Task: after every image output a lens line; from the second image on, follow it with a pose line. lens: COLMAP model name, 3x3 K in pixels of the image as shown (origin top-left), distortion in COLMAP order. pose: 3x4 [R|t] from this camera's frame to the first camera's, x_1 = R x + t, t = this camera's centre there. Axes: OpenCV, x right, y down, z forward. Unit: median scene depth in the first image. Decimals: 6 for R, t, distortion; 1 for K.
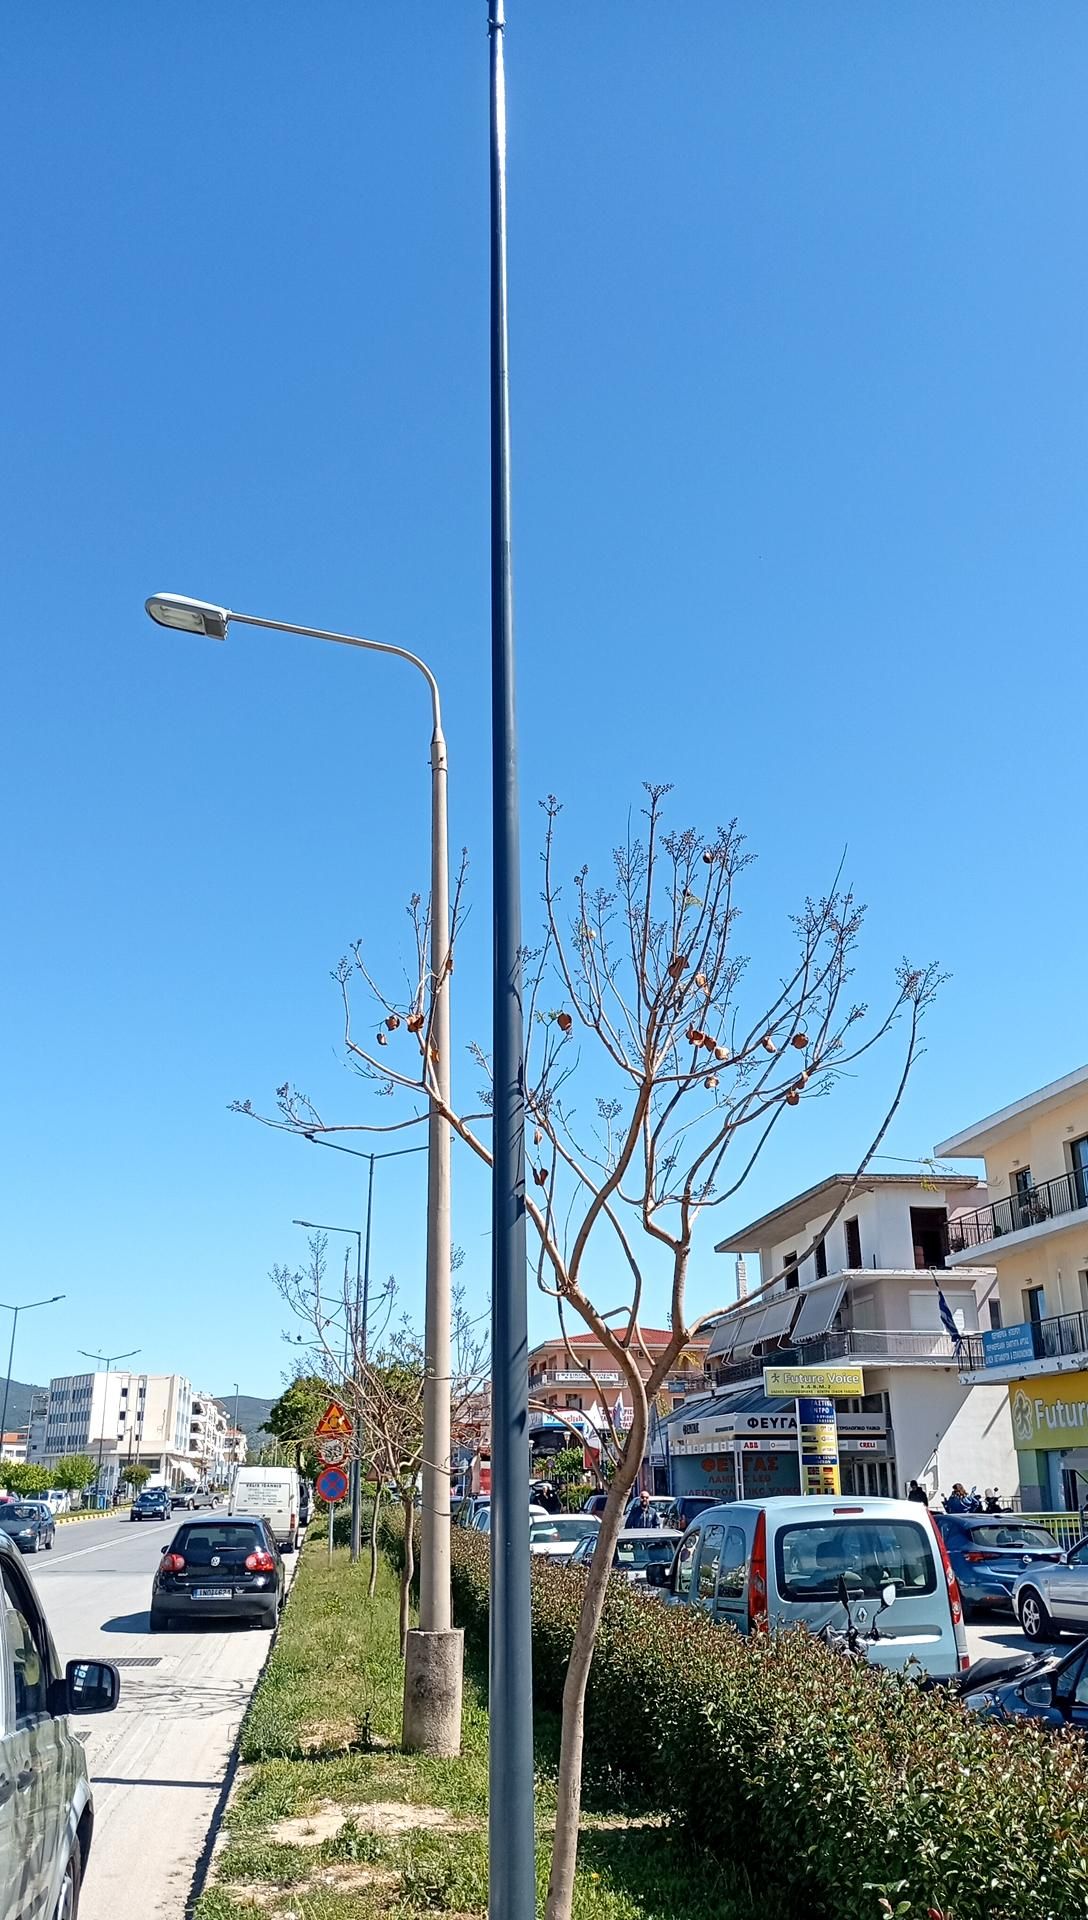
lens RADIAL K [[1377.1, 0, 544.0], [0, 1377.1, 960.0], [0, 0, 1]] dist [0.104630, -0.219807]
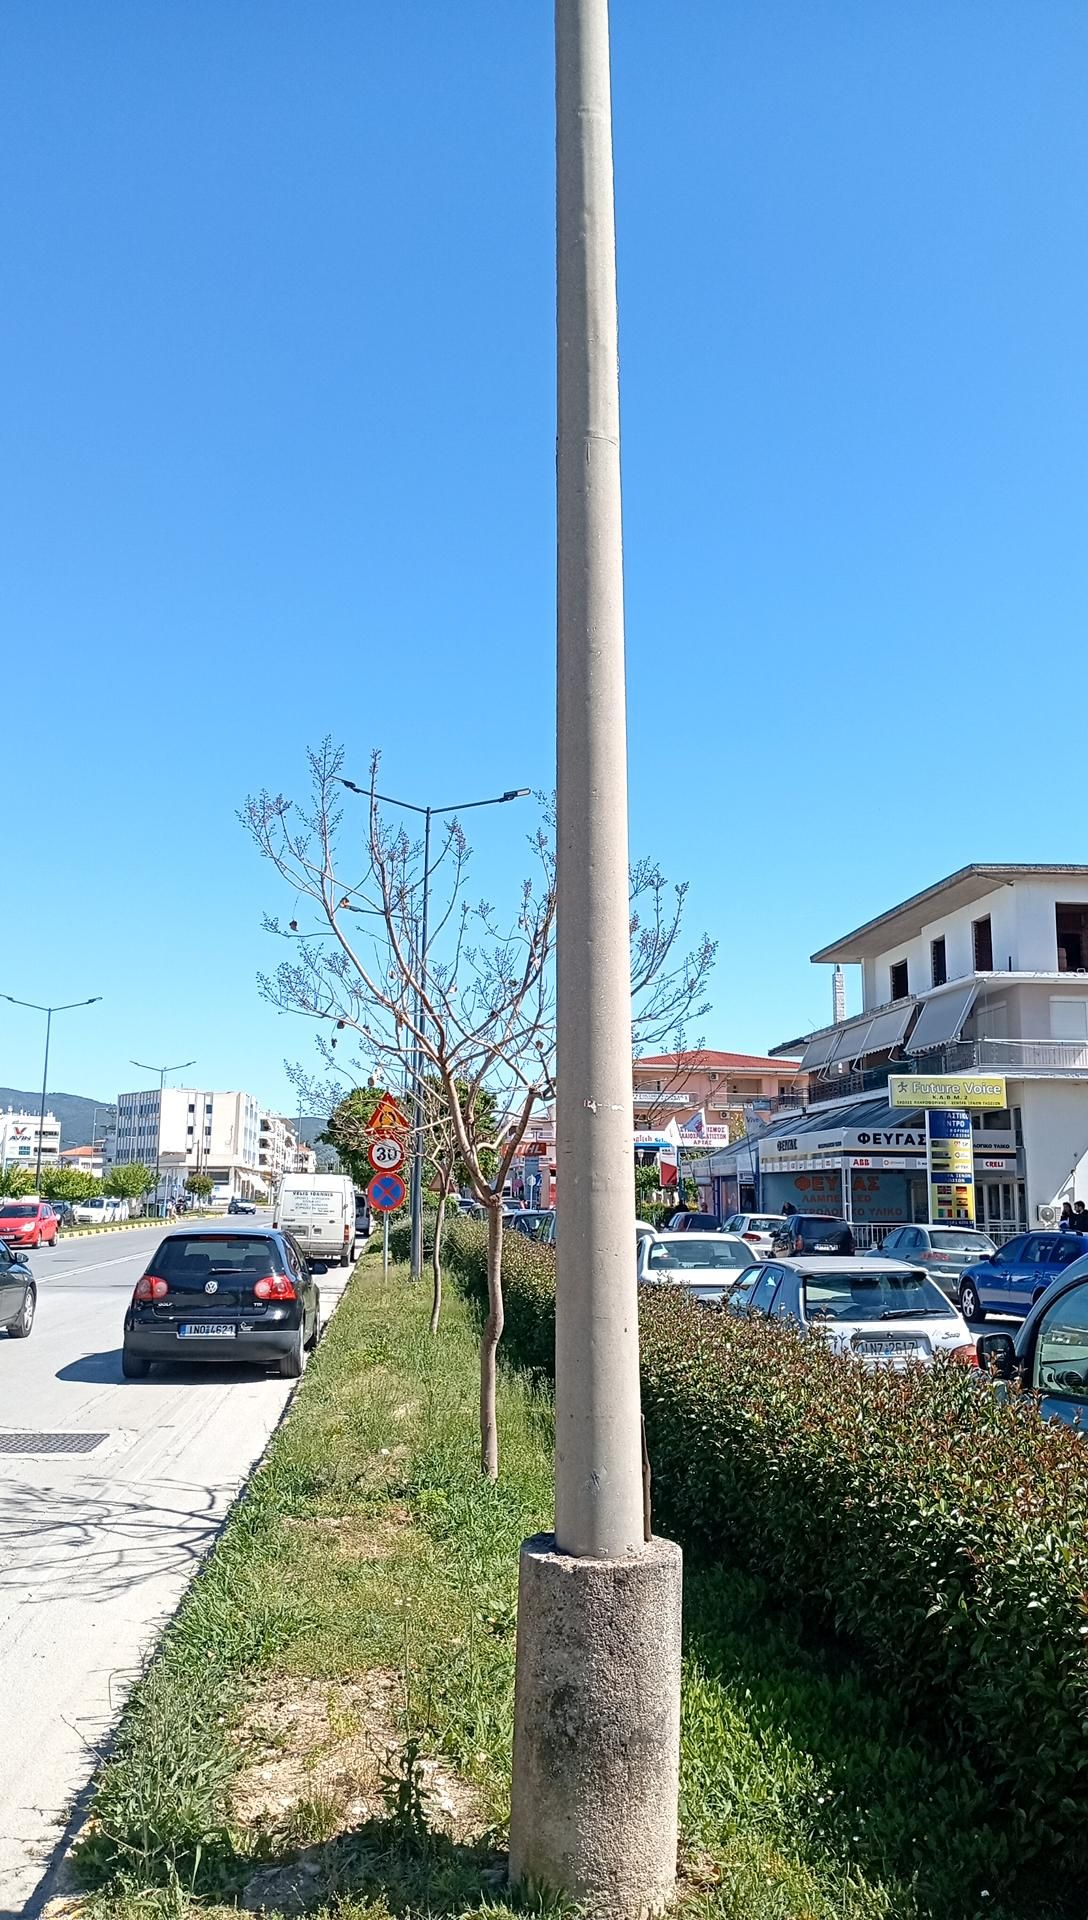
lens RADIAL K [[1377.1, 0, 544.0], [0, 1377.1, 960.0], [0, 0, 1]] dist [0.104630, -0.219807]
pose [[0.999065, 0.010435, -0.041945, -0.017277], [-0.002478, 0.982655, 0.185427, 0.059130], [0.043153, -0.185150, 0.981762, 0.149067]]
